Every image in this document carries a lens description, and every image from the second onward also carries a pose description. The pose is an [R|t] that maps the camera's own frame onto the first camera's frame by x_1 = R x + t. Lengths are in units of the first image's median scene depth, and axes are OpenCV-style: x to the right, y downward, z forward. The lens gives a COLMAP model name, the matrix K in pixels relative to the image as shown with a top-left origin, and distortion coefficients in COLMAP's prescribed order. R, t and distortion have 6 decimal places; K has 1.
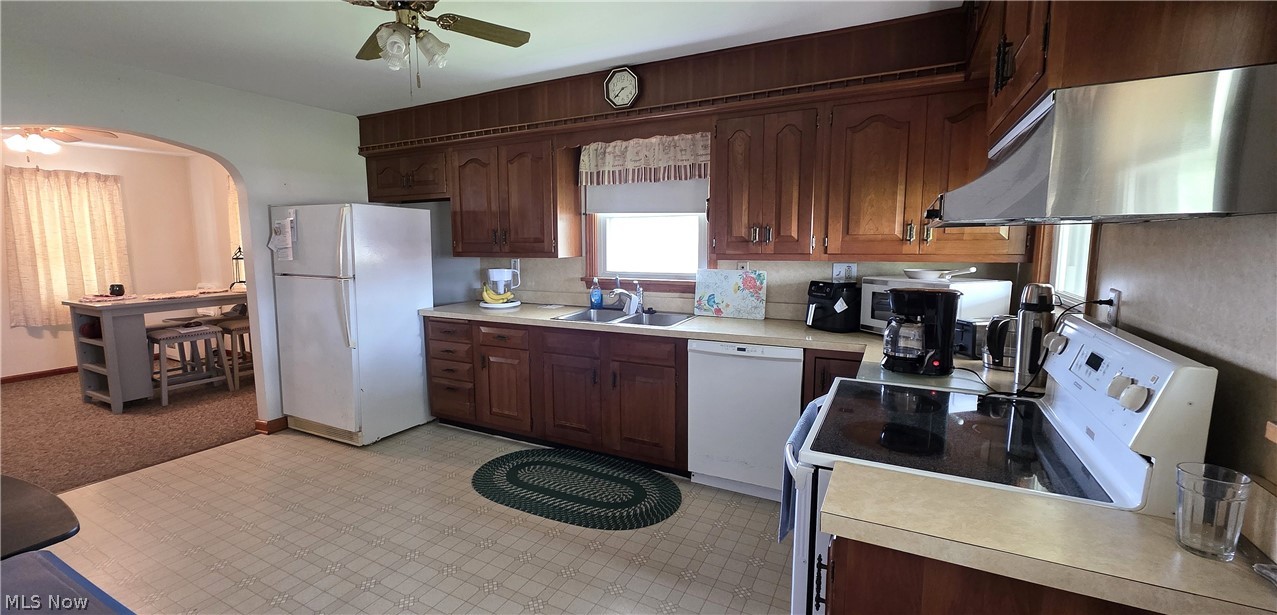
lens RADIAL K [[529.4, 0, 605.3], [0, 529.4, 305.8], [0, 0, 1]] dist [0.002389, -0.000094]
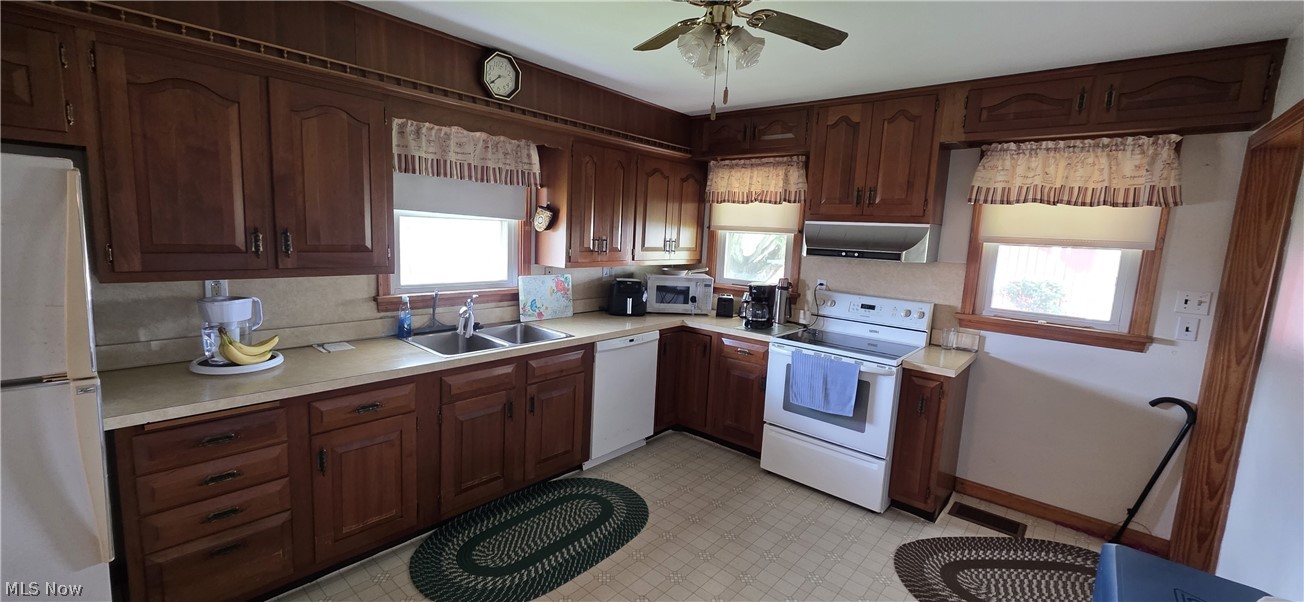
lens RADIAL K [[514.3, 0, 648.8], [0, 514.3, 298.7], [0, 0, 1]] dist [0.002990, 0.000245]
pose [[0.215170, -0.114092, 0.969889, -0.733358], [0.070481, 0.992376, 0.101101, -0.110171], [-0.974030, 0.046605, 0.221571, 0.558868]]
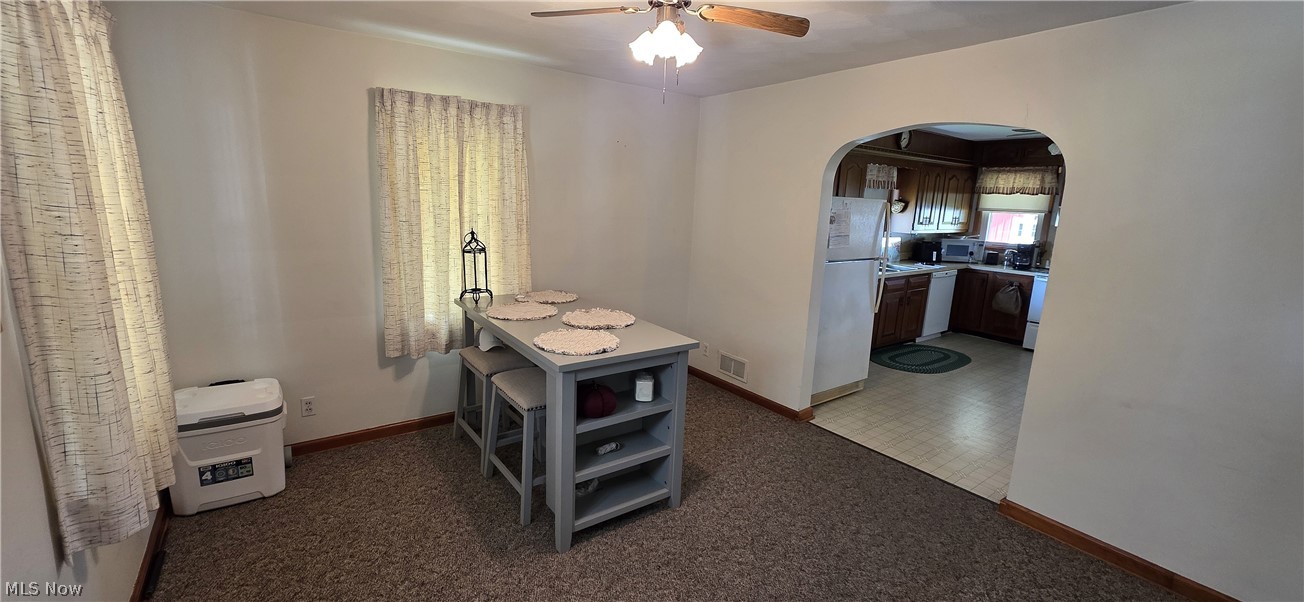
lens RADIAL K [[514.3, 0, 648.7], [0, 514.3, 298.0], [0, 0, 1]] dist [0.002990, 0.000245]
pose [[0.425879, -0.149619, 0.892323, -1.851121], [0.071648, 0.988712, 0.131585, -0.159779], [-0.901939, 0.007894, 0.431792, 0.976605]]
